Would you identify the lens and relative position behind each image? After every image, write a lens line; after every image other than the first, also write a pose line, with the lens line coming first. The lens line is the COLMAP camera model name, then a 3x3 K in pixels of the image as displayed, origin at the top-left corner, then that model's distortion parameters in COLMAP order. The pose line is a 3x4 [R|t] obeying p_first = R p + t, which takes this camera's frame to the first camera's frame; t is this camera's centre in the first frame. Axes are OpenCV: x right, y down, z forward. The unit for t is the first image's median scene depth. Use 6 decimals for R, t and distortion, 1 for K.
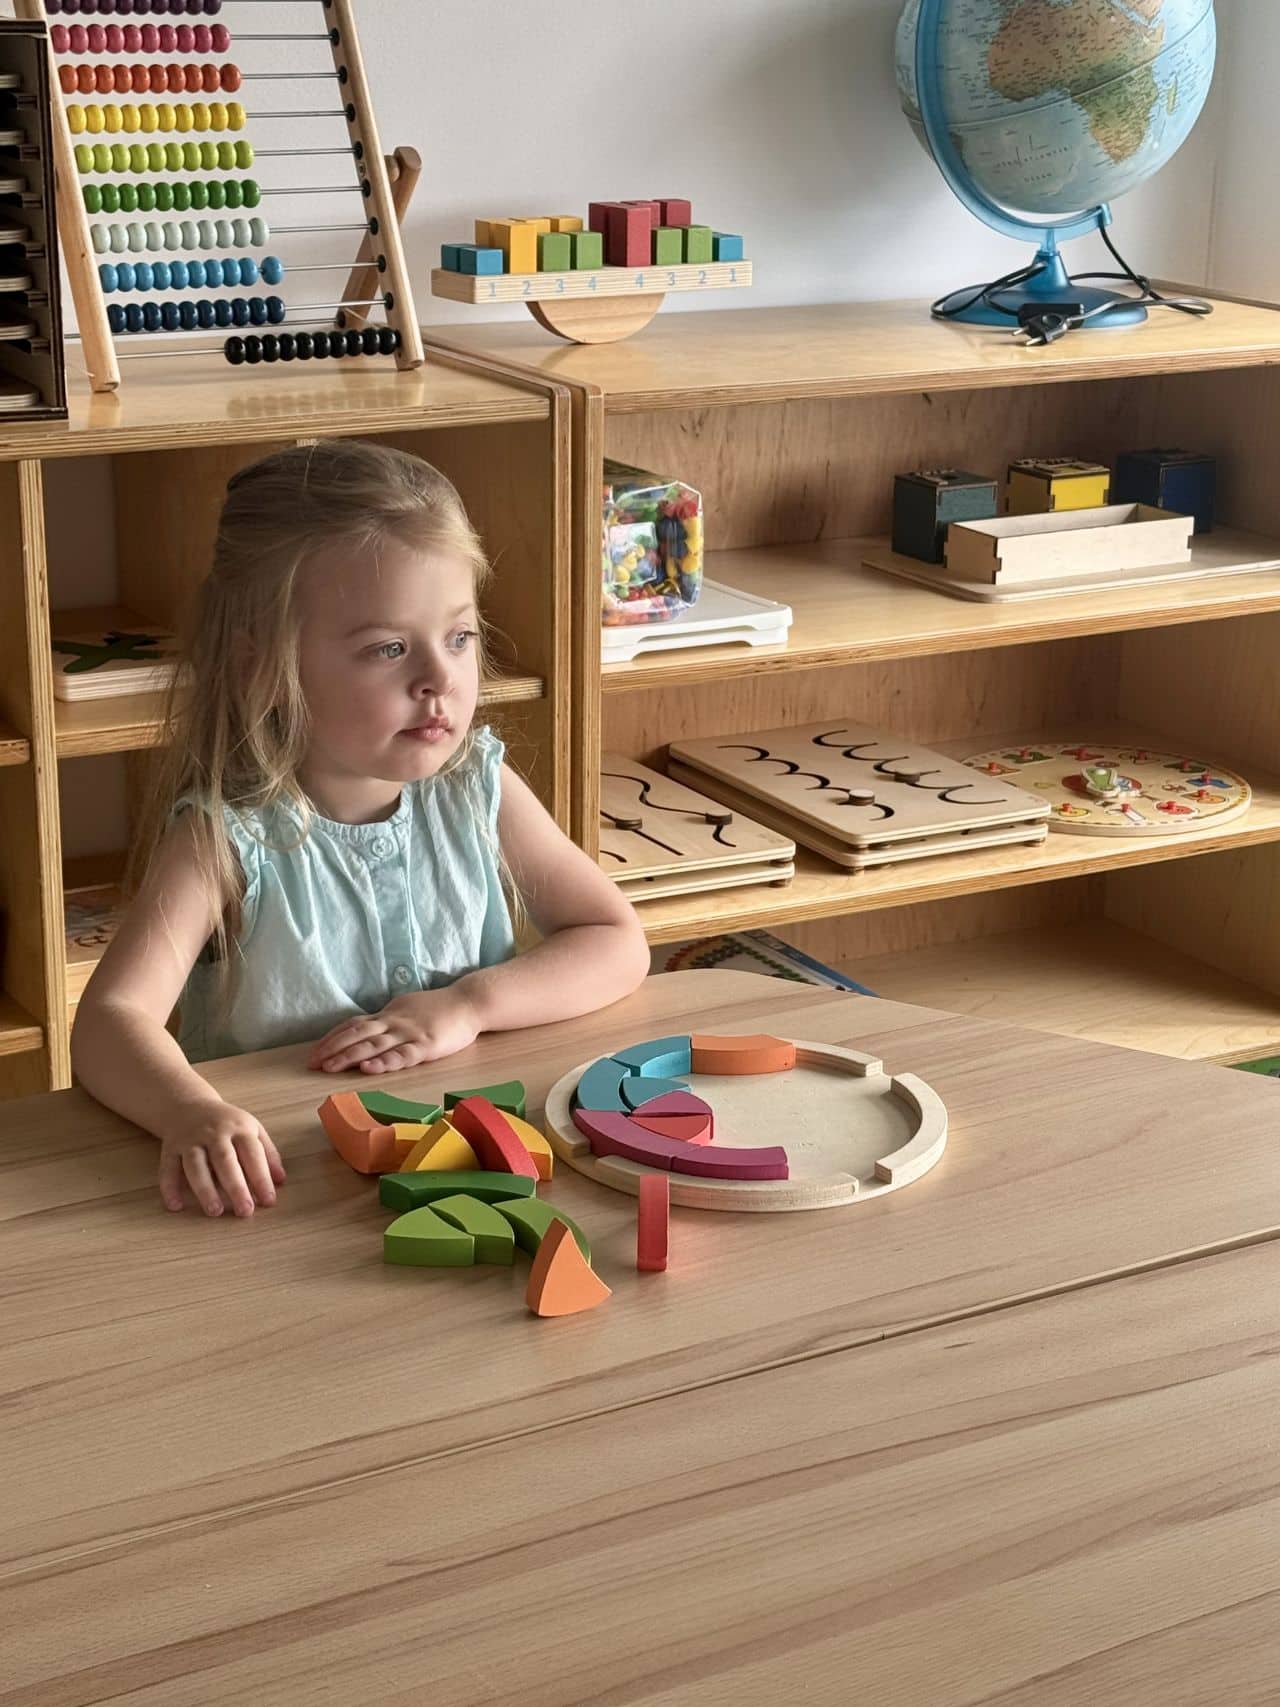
lens RADIAL K [[3079.6, 0, 640.6], [0, 3079.6, 853.7], [0, 0, 1]] dist [0.109622, 0.000000]
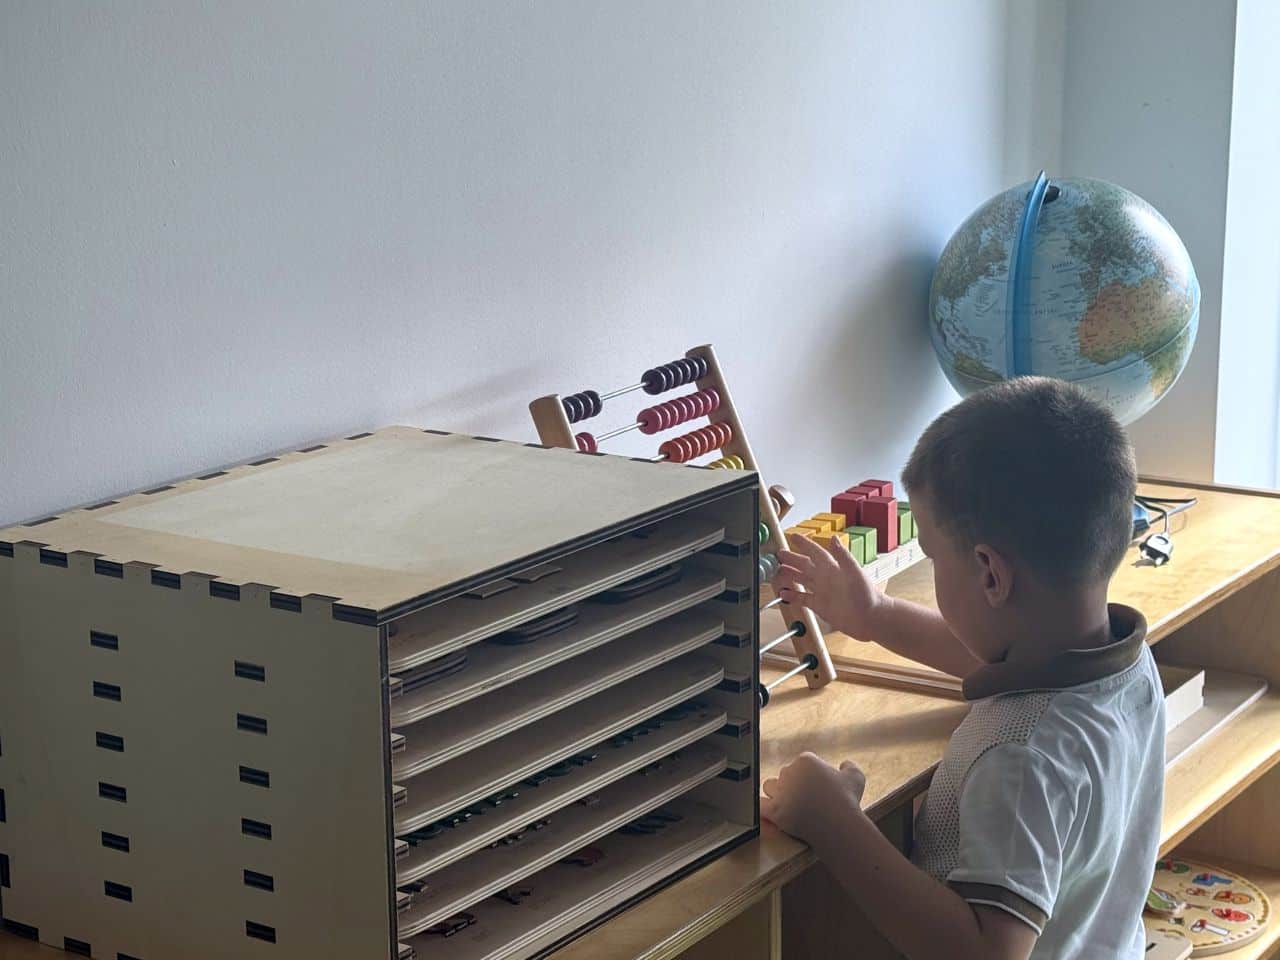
lens RADIAL K [[2517.1, 0, 640.0], [0, 2517.1, 480.3], [0, 0, 1]] dist [0.189677, 0.000000]
pose [[0.891707, -0.125450, 0.434881, -0.468013], [0.161478, 0.985769, -0.046739, -0.182087], [-0.422828, 0.111902, 0.899274, 0.204264]]
